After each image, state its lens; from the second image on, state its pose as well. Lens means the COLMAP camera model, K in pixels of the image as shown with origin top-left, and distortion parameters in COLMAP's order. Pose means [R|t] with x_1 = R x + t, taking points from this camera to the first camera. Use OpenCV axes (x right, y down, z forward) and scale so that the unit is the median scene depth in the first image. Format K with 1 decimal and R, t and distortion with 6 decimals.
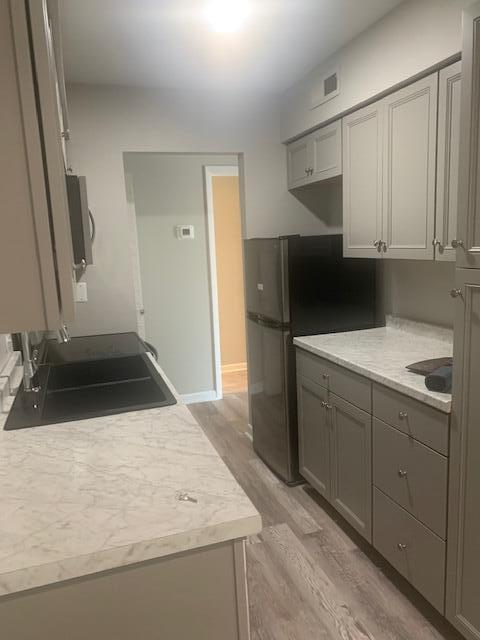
lens RADIAL K [[475.2, 0, 240.0], [0, 475.2, 320.0], [0, 0, 1]] dist [0.071538, -0.088009]
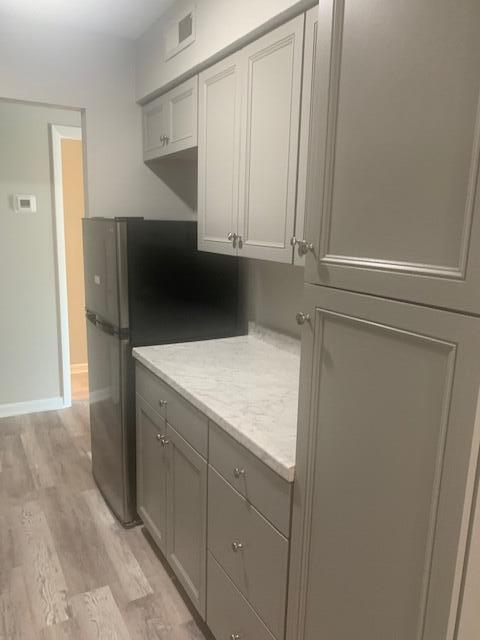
lens RADIAL K [[475.2, 0, 240.0], [0, 475.2, 320.0], [0, 0, 1]] dist [0.071538, -0.088009]
pose [[0.976249, 0.030649, 0.214473, 0.118656], [-0.037490, 0.998907, 0.027900, -0.039225], [-0.213383, -0.035278, 0.976331, 0.194029]]
